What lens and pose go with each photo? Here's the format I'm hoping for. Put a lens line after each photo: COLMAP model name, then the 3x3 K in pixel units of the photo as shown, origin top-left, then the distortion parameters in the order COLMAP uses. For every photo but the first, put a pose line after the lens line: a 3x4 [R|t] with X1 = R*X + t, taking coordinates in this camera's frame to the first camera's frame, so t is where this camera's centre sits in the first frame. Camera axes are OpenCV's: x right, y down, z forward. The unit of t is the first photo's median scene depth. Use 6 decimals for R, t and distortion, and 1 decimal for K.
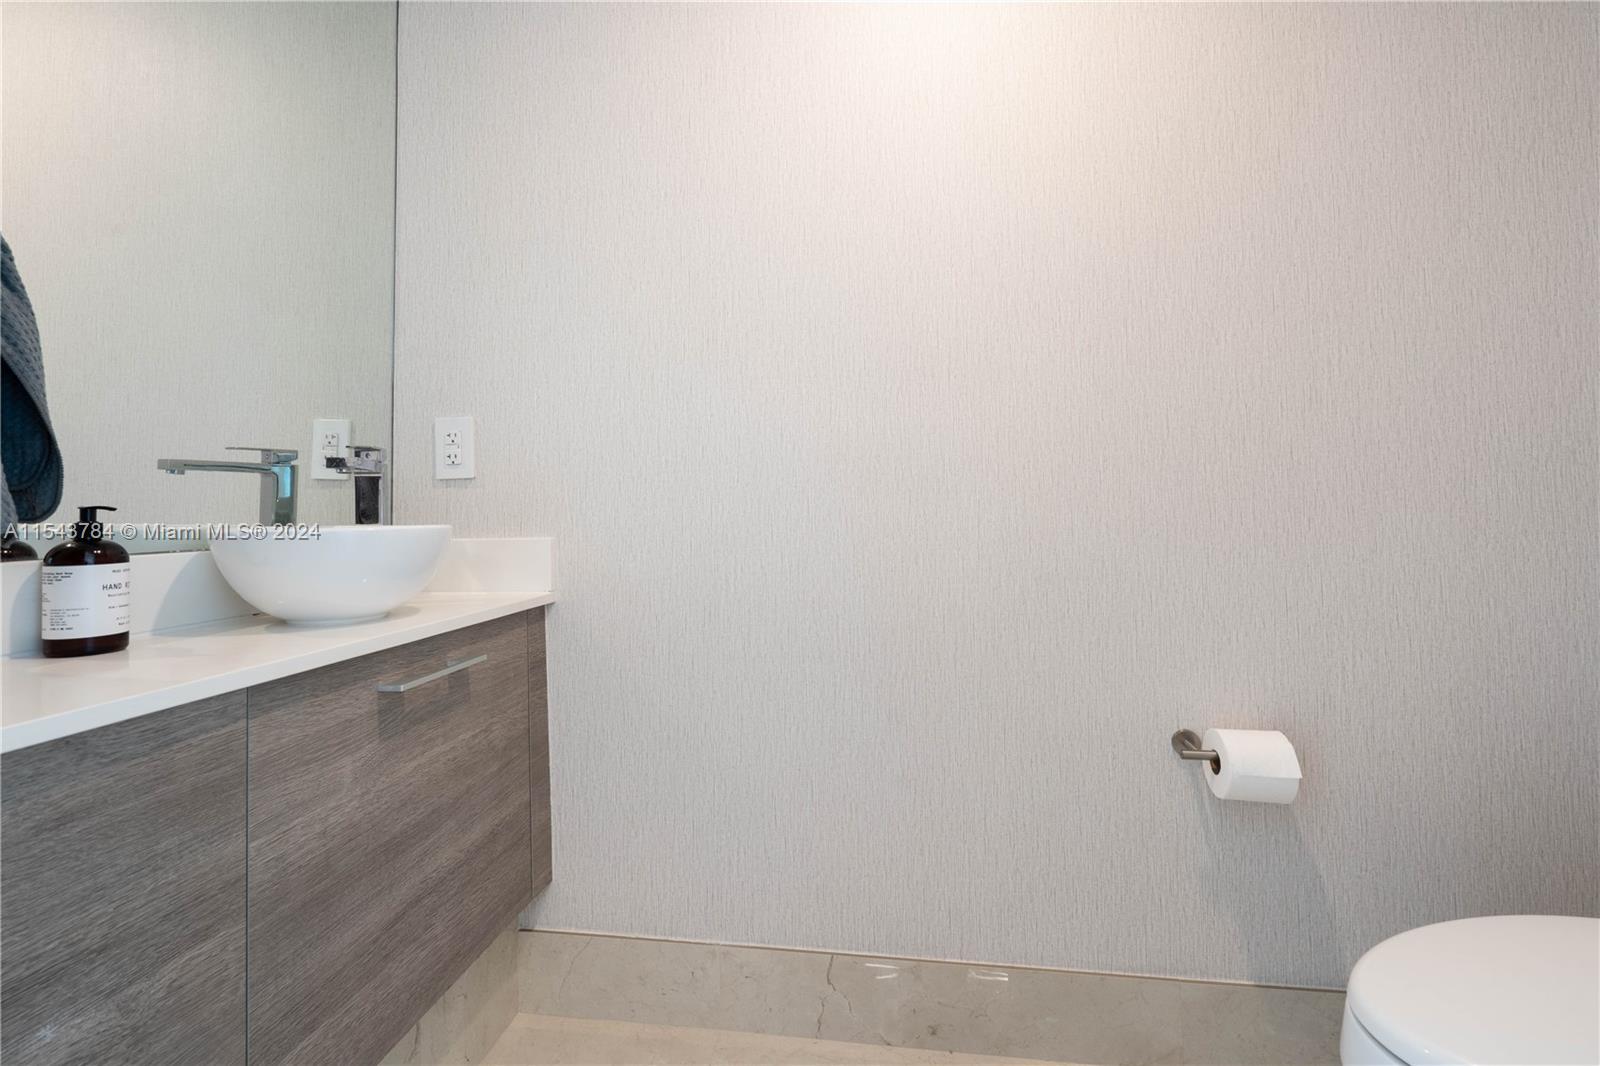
lens RADIAL K [[760.1, 0, 799.9], [0, 760.1, 523.6], [0, 0, 1]] dist [-0.003582, 0.002972]
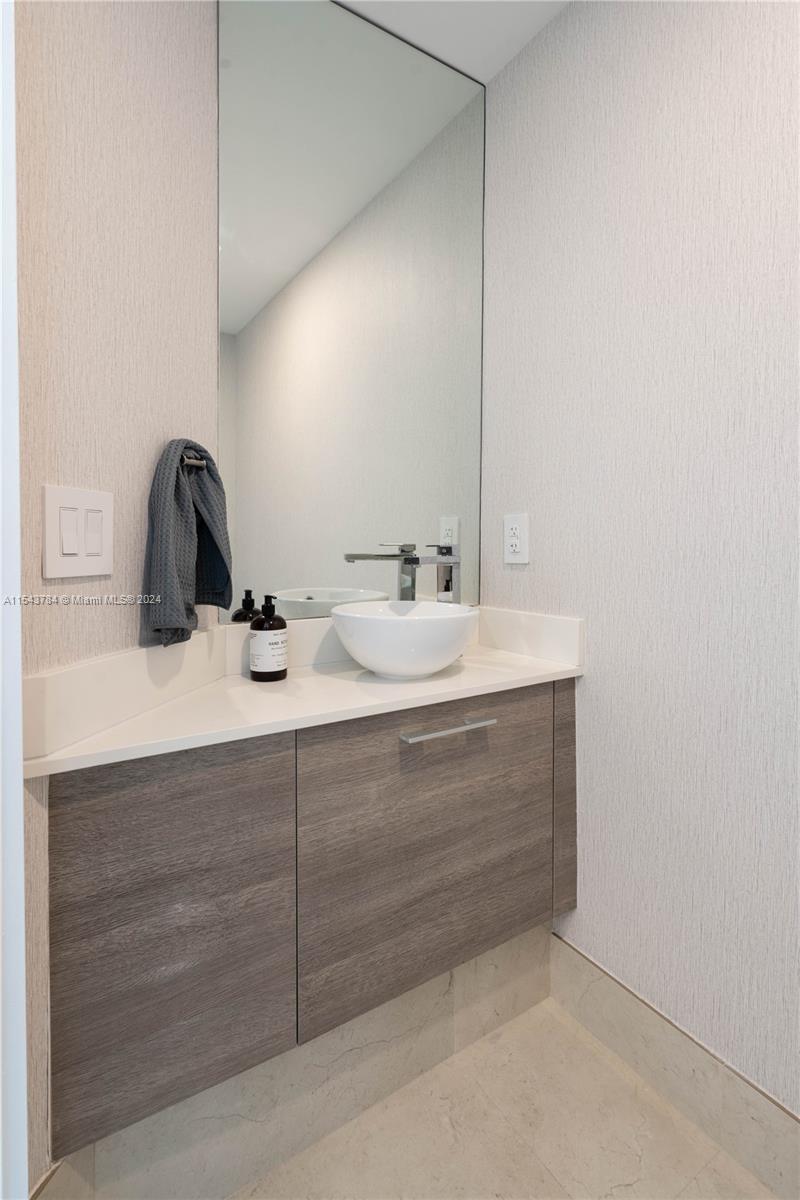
lens RADIAL K [[570.1, 0, 393.7], [0, 570.1, 579.9], [0, 0, 1]] dist [-0.003582, 0.002972]
pose [[0.634926, 0.060422, -0.770207, 0.183517], [-0.017071, 0.997791, 0.064203, -0.112219], [0.772384, -0.027616, 0.634555, 0.308937]]
